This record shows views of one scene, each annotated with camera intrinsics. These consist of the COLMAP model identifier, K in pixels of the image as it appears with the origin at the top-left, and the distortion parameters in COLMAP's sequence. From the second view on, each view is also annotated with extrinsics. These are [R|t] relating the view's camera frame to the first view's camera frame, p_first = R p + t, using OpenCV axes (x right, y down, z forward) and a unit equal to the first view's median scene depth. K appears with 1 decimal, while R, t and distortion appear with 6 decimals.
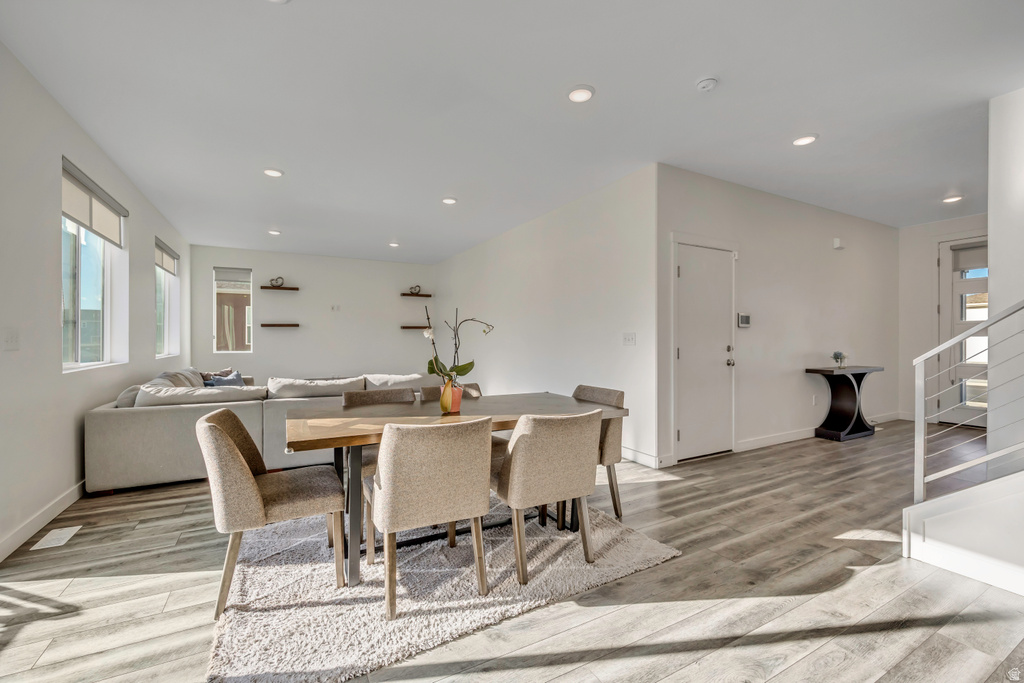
lens RADIAL K [[432.8, 0, 512.9], [0, 432.8, 340.5], [0, 0, 1]] dist [-0.012880, 0.000426]
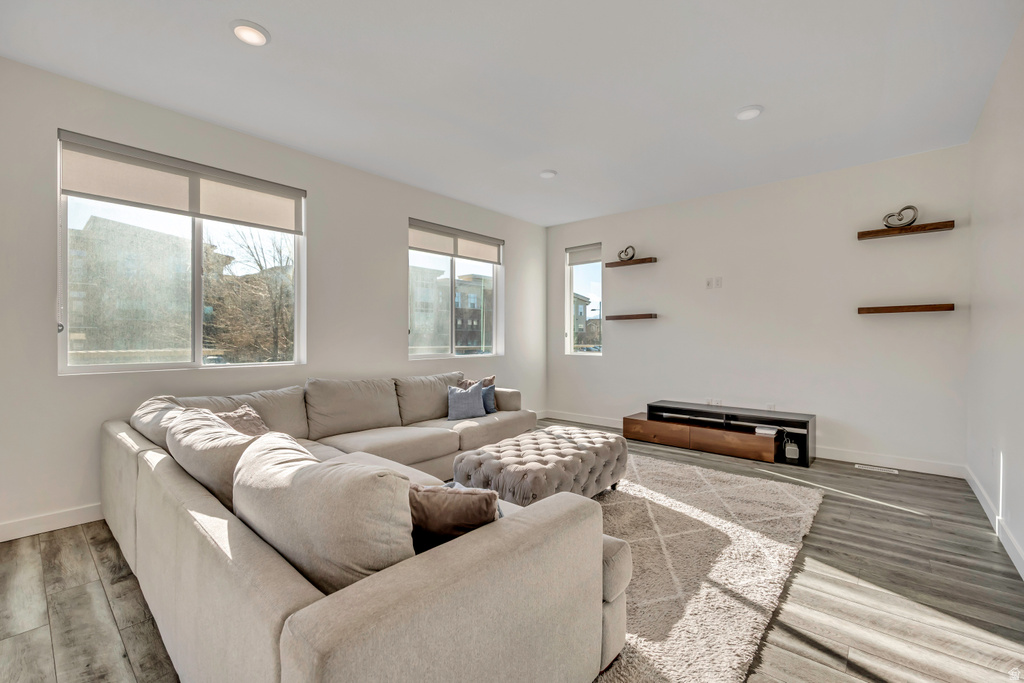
lens RADIAL K [[432.8, 0, 513.4], [0, 432.8, 340.5], [0, 0, 1]] dist [-0.012880, 0.000426]
pose [[0.342184, 0.006701, -0.939609, 0.077897], [-0.002813, 0.999977, 0.006107, -0.003275], [0.939629, 0.000553, 0.342195, 1.210848]]
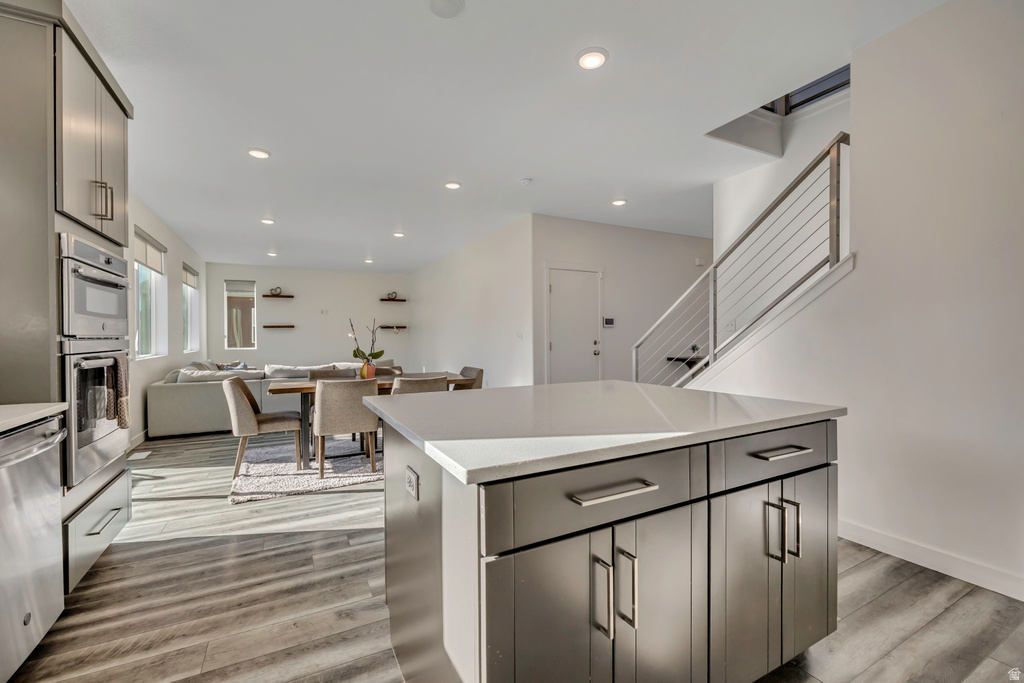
lens RADIAL K [[432.8, 0, 511.4], [0, 432.8, 338.8], [0, 0, 1]] dist [-0.012880, 0.000426]
pose [[0.999872, -0.006511, -0.014615, 0.283590], [0.006554, 0.999974, 0.002874, 0.000715], [0.014596, -0.002969, 0.999889, -0.440104]]
